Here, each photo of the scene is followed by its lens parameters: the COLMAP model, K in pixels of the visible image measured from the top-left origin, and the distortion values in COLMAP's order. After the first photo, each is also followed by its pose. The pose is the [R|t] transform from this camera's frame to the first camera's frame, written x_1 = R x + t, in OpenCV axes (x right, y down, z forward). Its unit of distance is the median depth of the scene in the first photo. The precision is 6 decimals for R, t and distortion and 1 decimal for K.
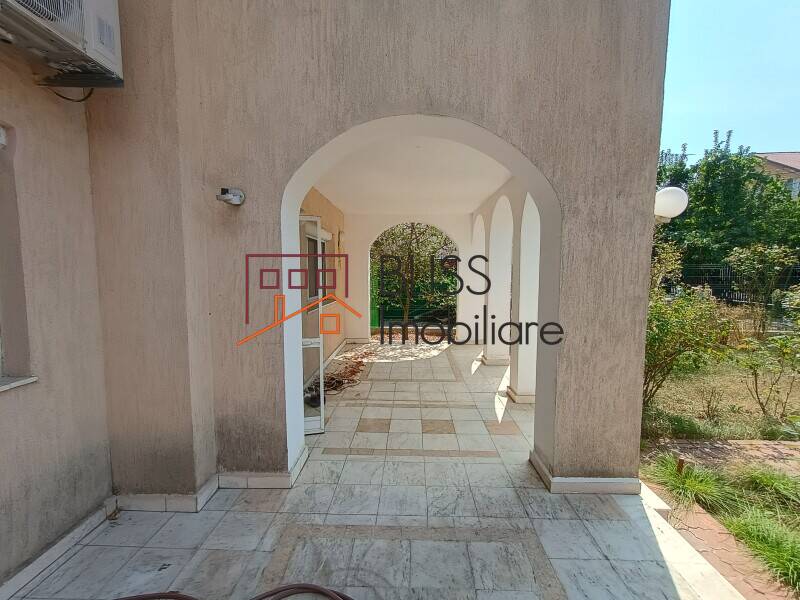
lens RADIAL K [[364.2, 0, 400.0], [0, 364.2, 300.0], [0, 0, 1]] dist [0.002950, 0.000939]
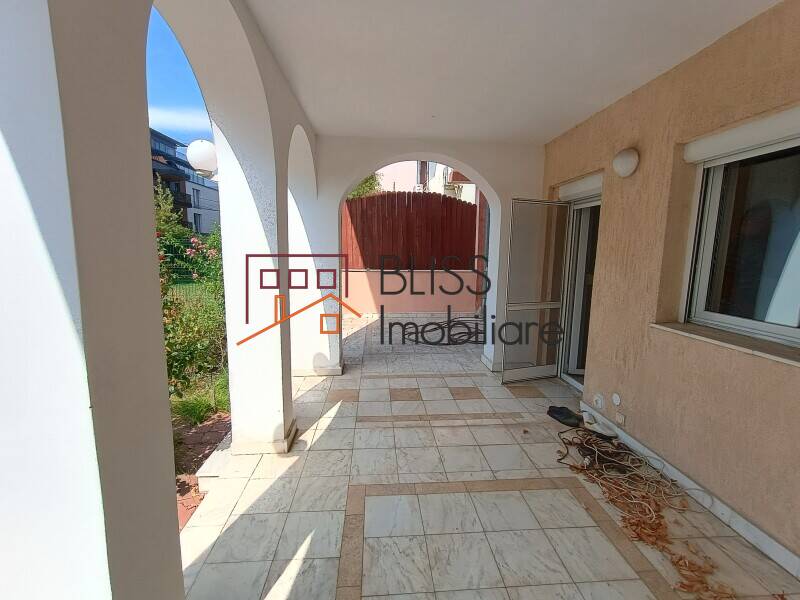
lens RADIAL K [[364.2, 0, 400.0], [0, 364.2, 300.0], [0, 0, 1]] dist [0.002950, 0.000939]
pose [[-0.994940, -0.003006, -0.100430, 0.194864], [-0.024701, 0.976193, 0.215492, -0.120026], [0.097392, 0.216882, -0.971327, 1.691054]]
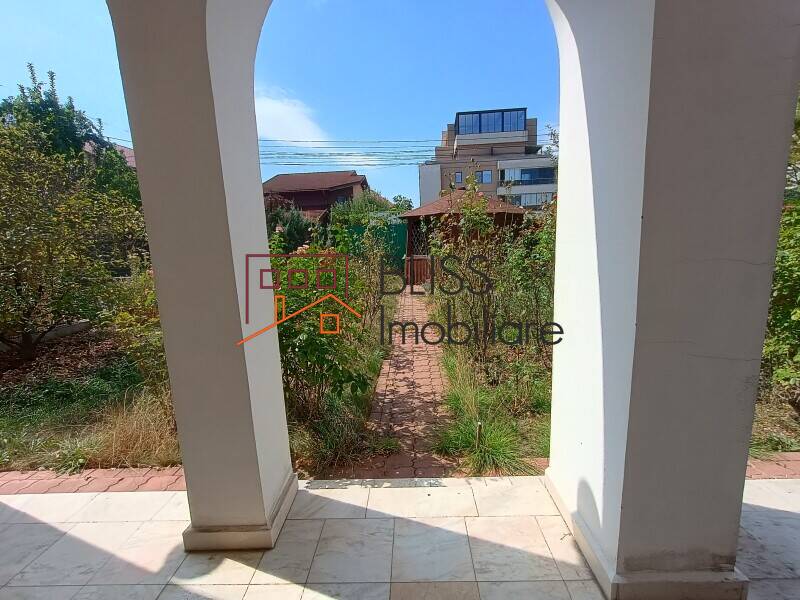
lens RADIAL K [[364.2, 0, 400.0], [0, 364.2, 300.0], [0, 0, 1]] dist [0.002950, 0.000939]
pose [[0.000417, -0.166714, 0.986005, 0.008773], [0.123808, 0.978428, 0.165381, 0.003691], [-0.992306, 0.122006, 0.021048, 0.862471]]
